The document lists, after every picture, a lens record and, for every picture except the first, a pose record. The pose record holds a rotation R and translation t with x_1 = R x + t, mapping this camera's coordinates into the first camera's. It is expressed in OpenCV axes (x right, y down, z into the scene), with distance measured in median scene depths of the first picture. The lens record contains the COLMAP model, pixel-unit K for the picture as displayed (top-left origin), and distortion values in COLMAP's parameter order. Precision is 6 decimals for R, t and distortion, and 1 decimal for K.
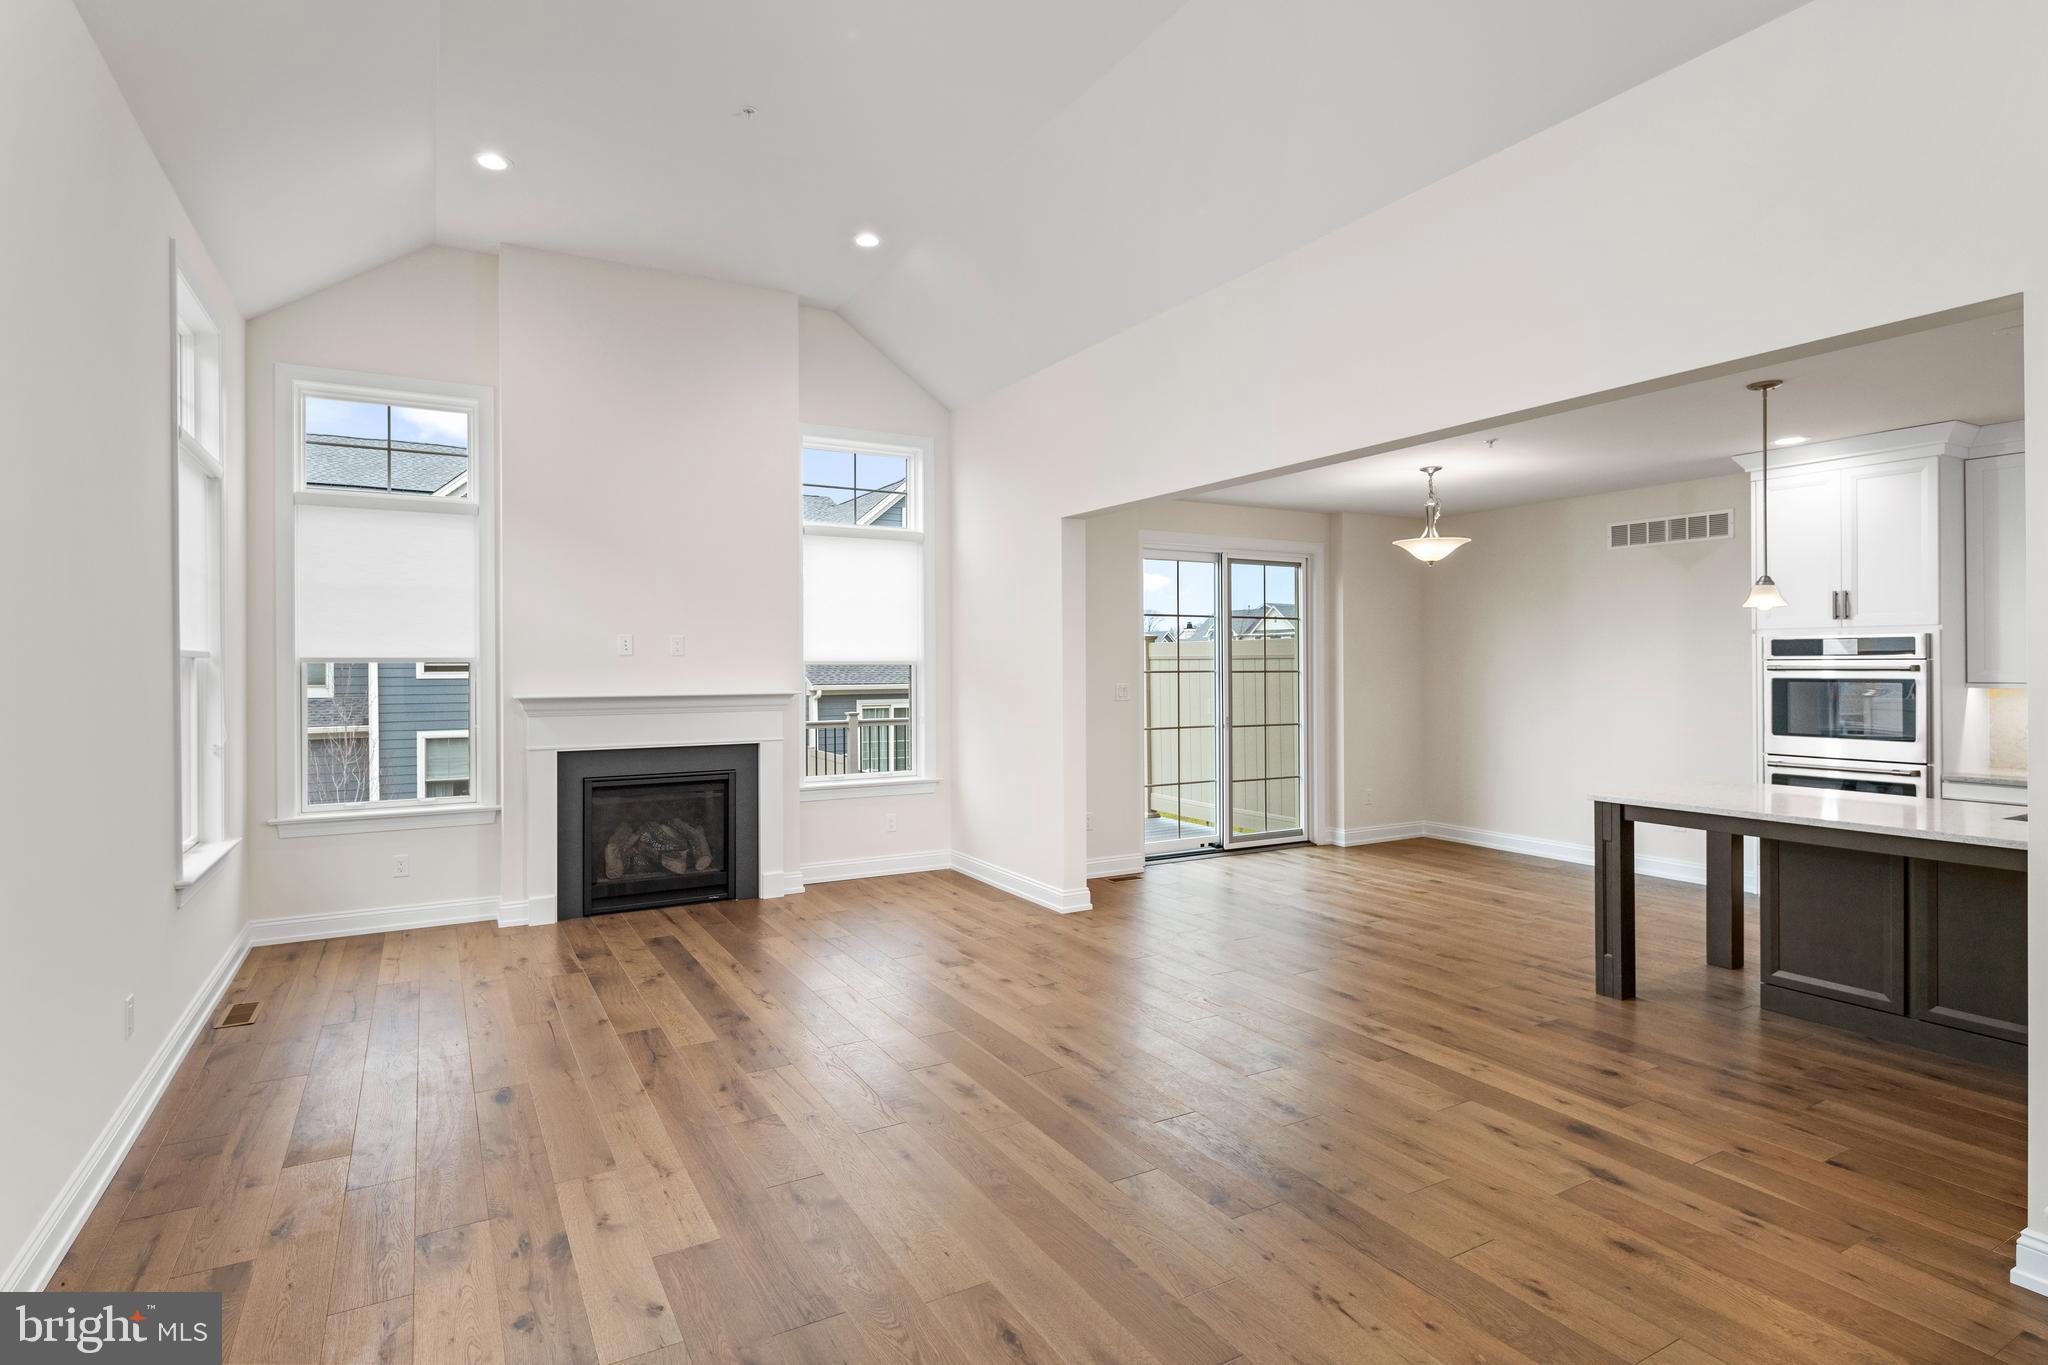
lens RADIAL K [[1006.7, 0, 967.9], [0, 1006.7, 664.9], [0, 0, 1]] dist [0.007773, -0.006565]
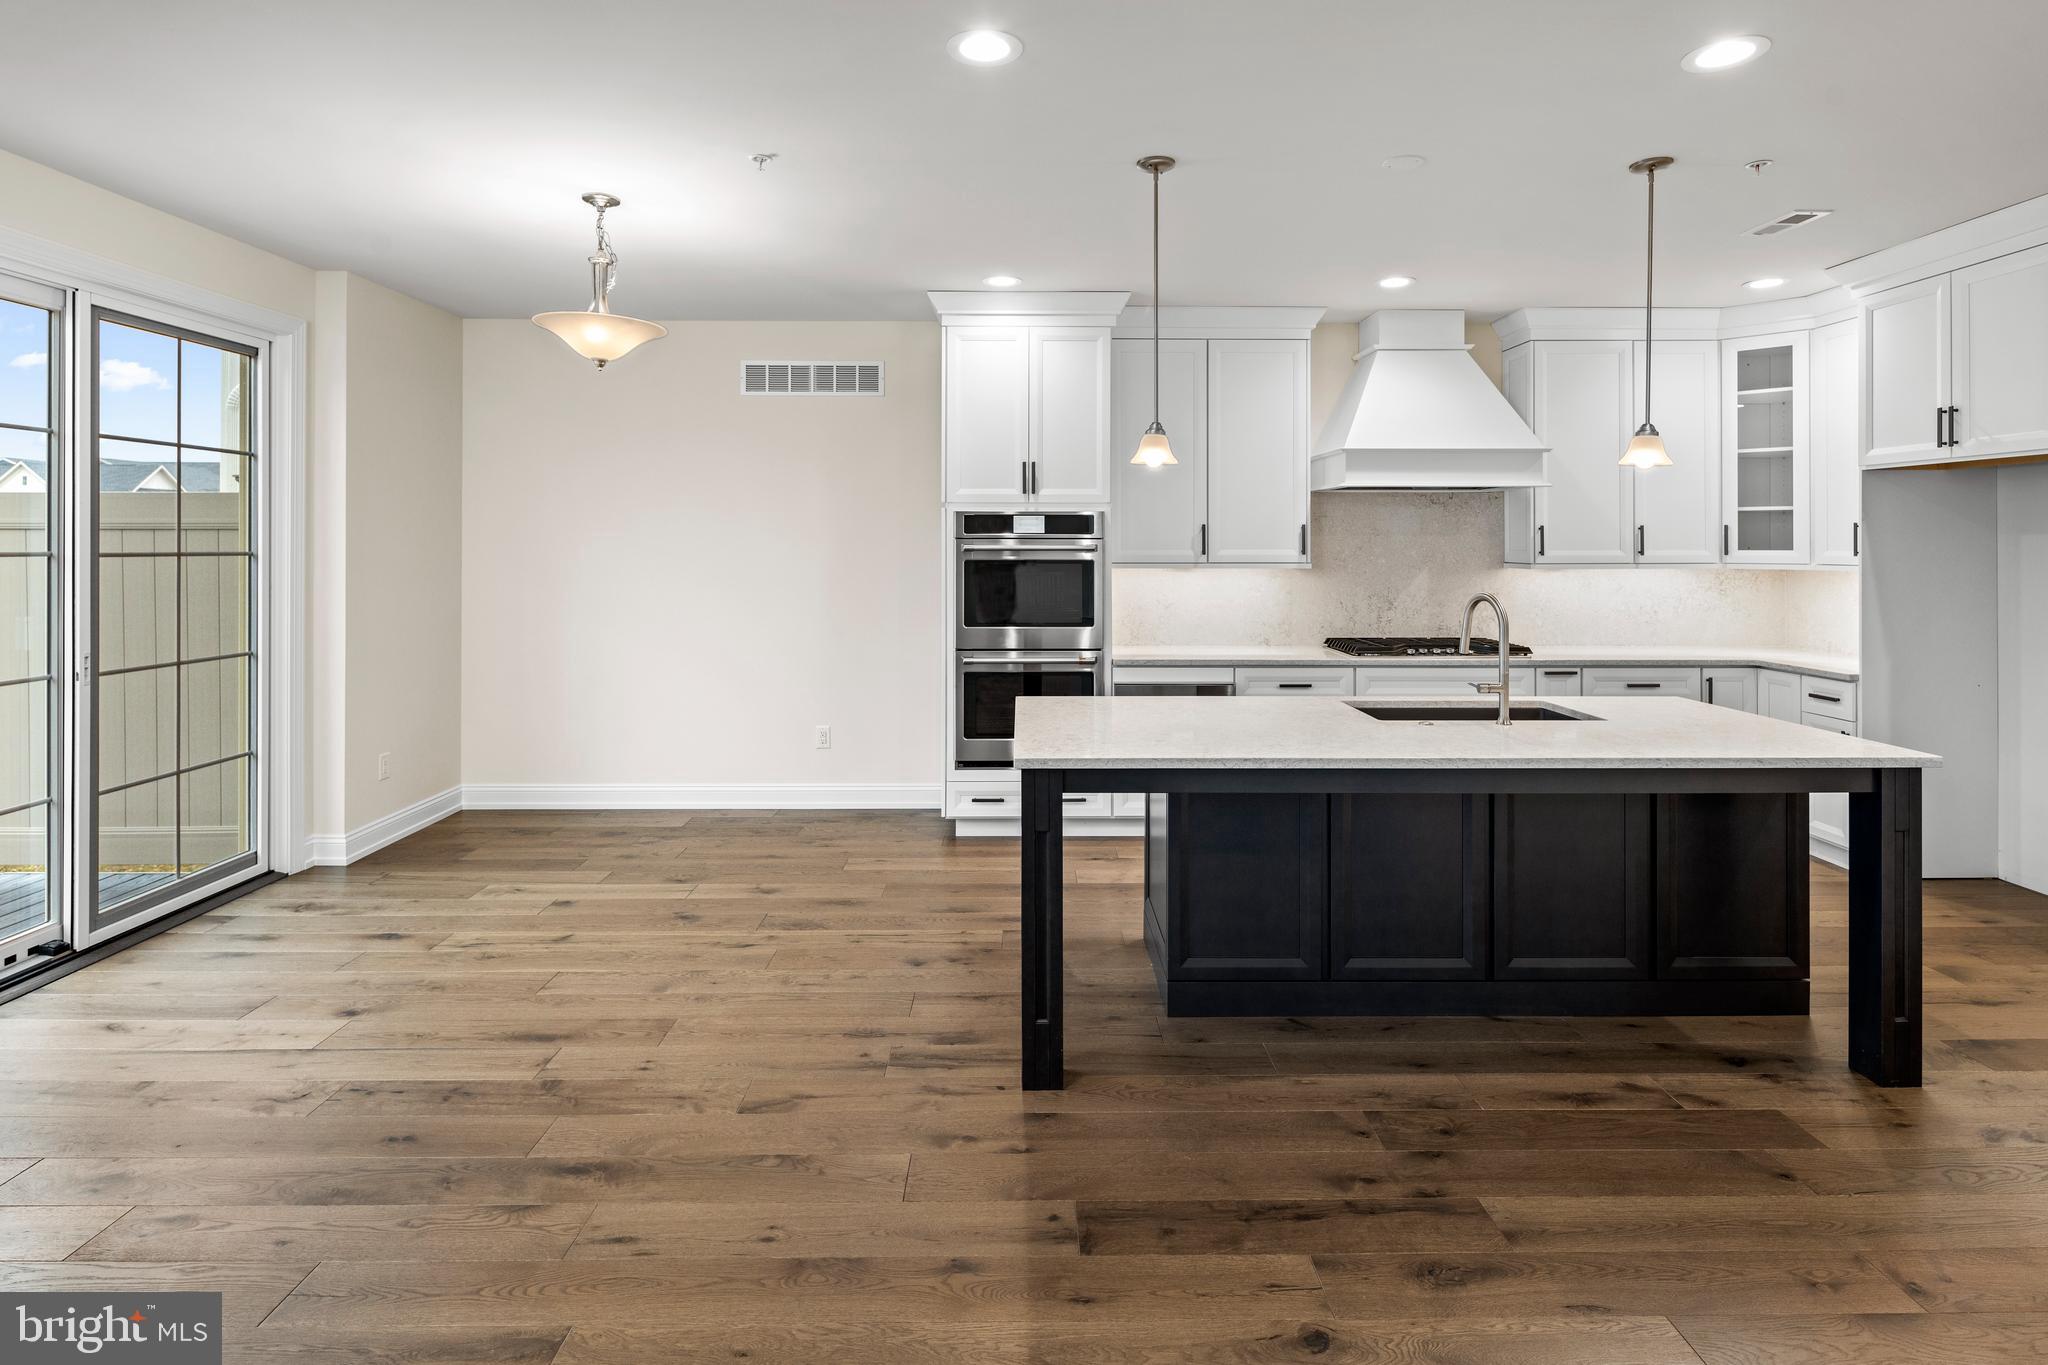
lens RADIAL K [[1006.7, 0, 1028.5], [0, 1006.7, 543.0], [0, 0, 1]] dist [0.007773, -0.006565]
pose [[0.467508, 0.007098, 0.883960, 0.067546], [-0.002604, 0.999974, -0.006653, 0.003950], [-0.883985, 0.000808, 0.467514, 0.512407]]
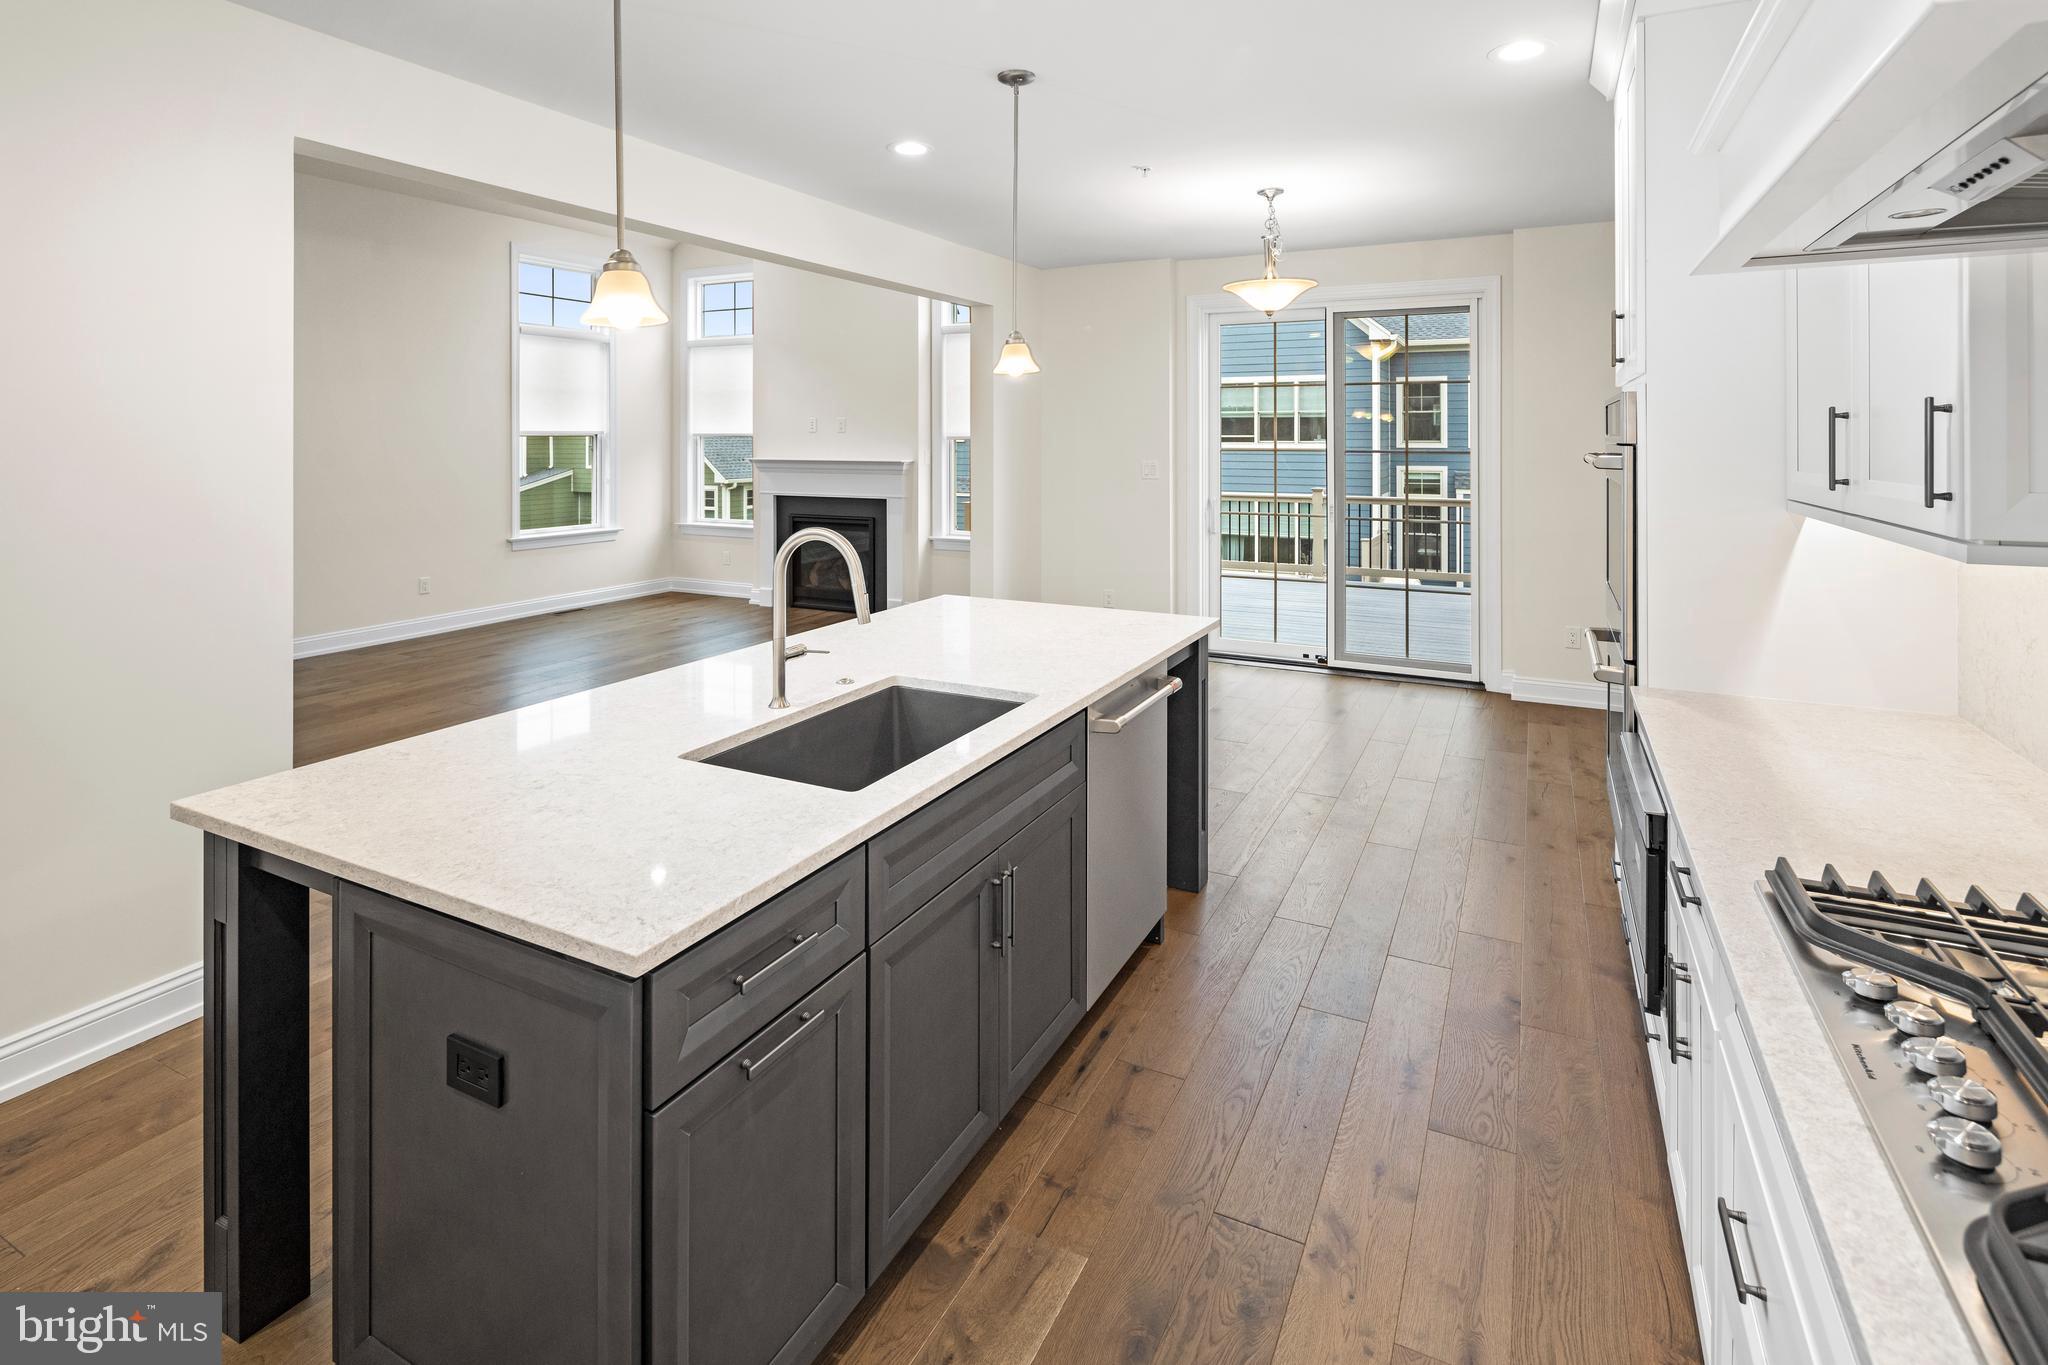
lens RADIAL K [[1018.3, 0, 1033.8], [0, 1018.3, 422.4], [0, 0, 1]] dist [-0.004038, -0.000118]
pose [[0.572311, -0.007017, -0.820007, 0.990098], [-0.002743, 0.999941, -0.010472, -0.008306], [0.820032, 0.008242, 0.572258, 0.399268]]
